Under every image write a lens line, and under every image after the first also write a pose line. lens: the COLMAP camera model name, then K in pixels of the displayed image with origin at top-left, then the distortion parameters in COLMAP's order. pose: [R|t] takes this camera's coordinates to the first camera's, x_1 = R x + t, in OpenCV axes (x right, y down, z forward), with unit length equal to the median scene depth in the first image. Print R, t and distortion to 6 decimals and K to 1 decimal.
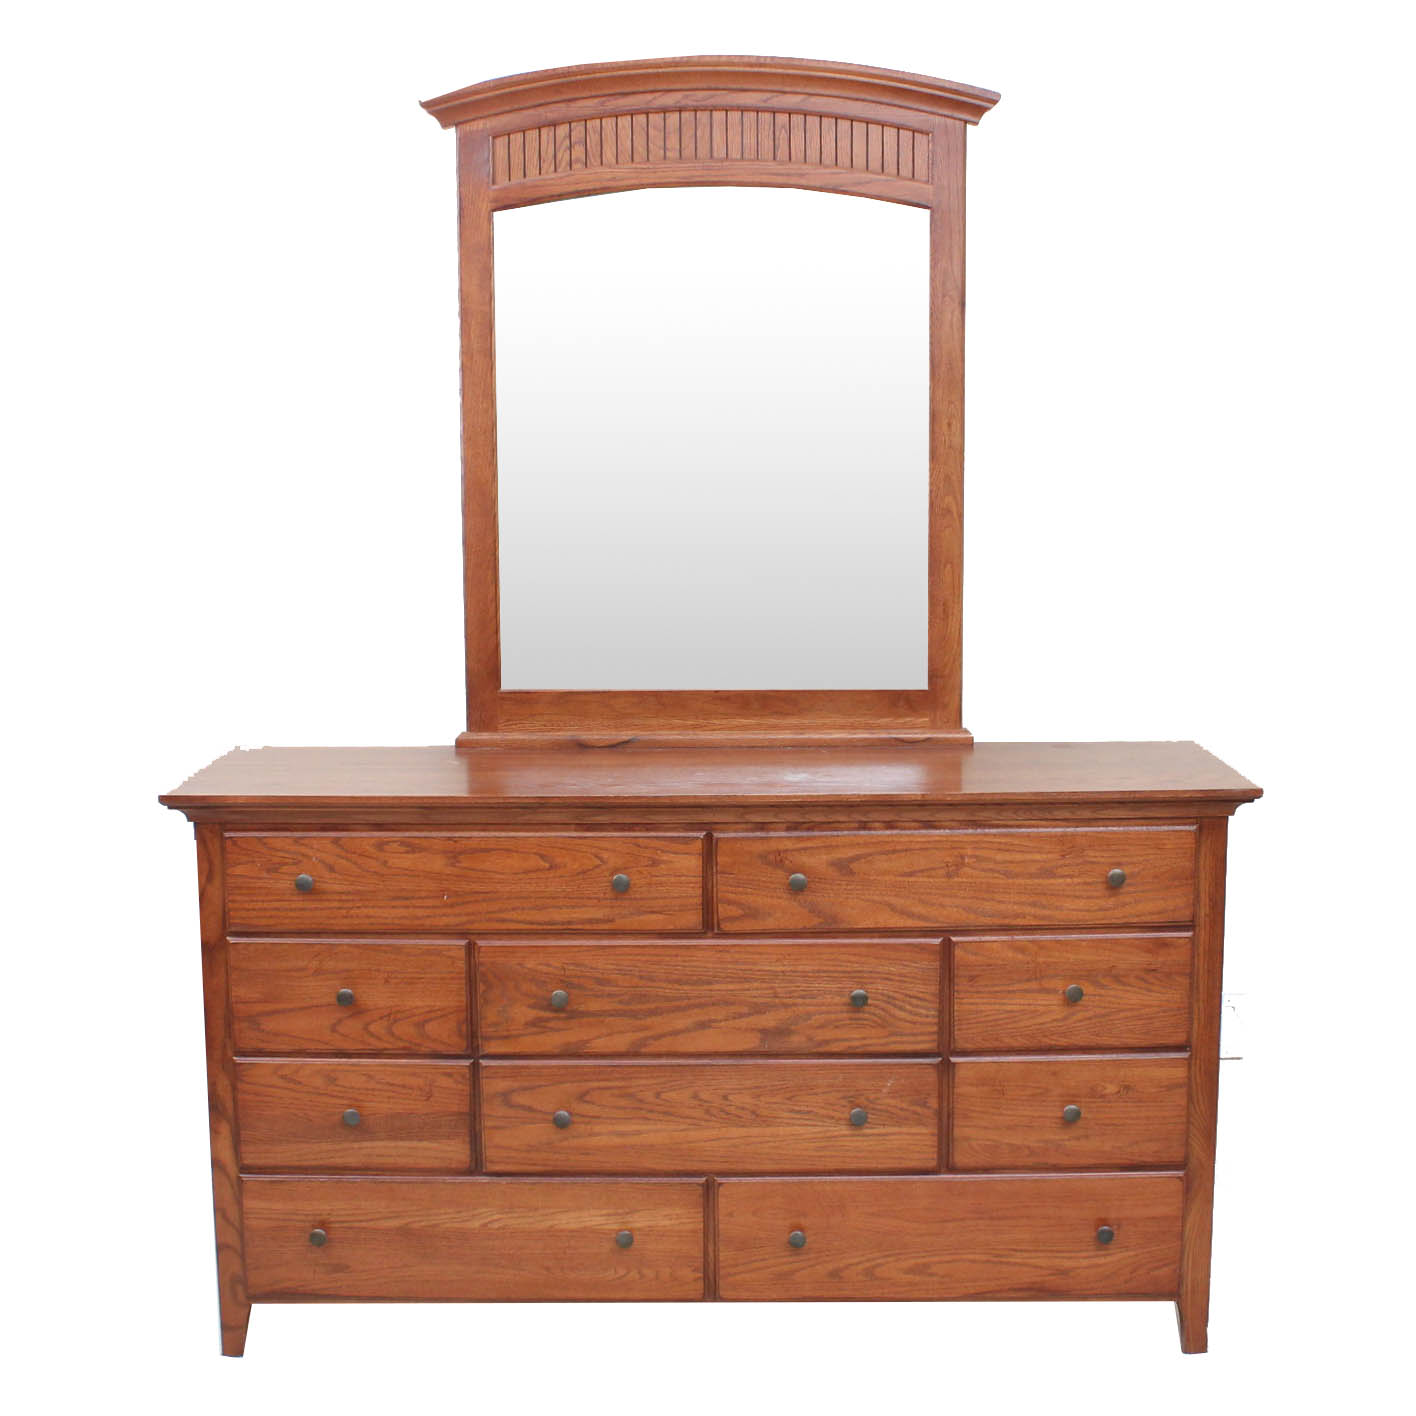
lens RADIAL K [[2179.8, 0, 701.4], [0, 2179.8, 702.9], [0, 0, 1]] dist [-0.147520, 0.000000]
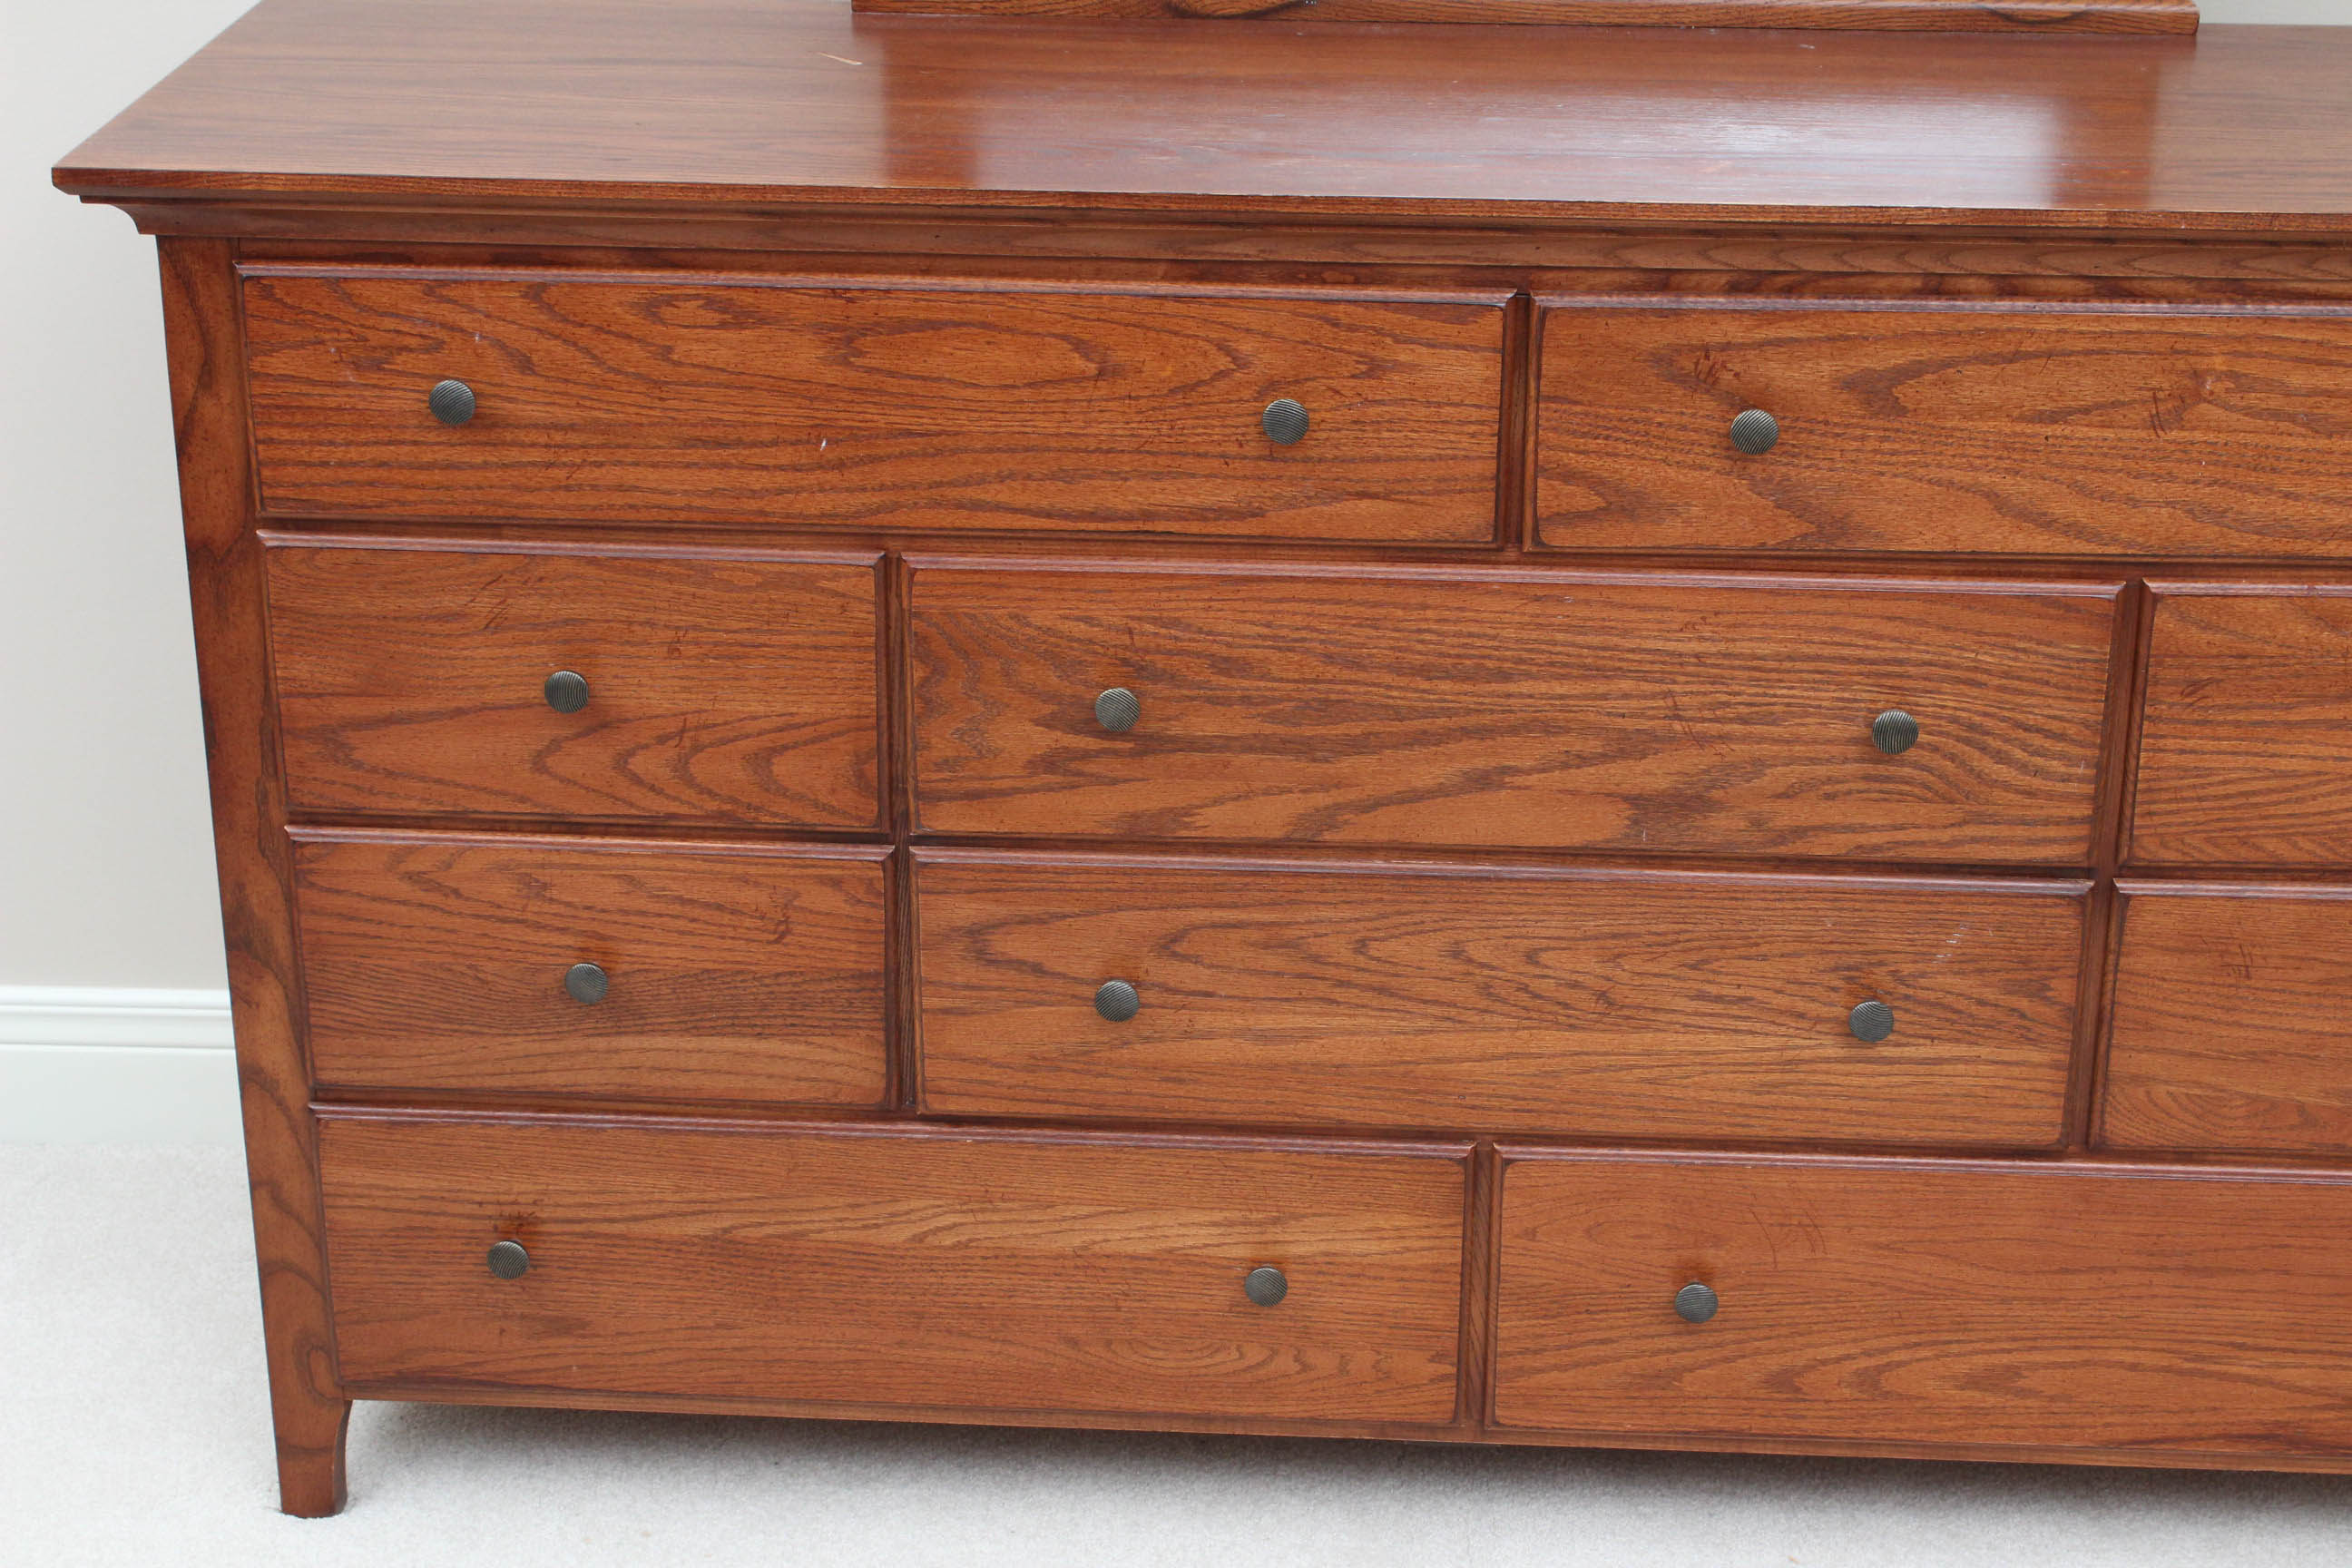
lens RADIAL K [[3998.2, 0, 1156.6], [0, 3998.2, 773.5], [0, 0, 1]] dist [0.000183, 0.000000]
pose [[0.998839, 0.028953, -0.038508, -0.030256], [-0.018032, 0.965853, 0.258462, -0.037276], [0.044677, -0.257468, 0.965253, 0.305703]]
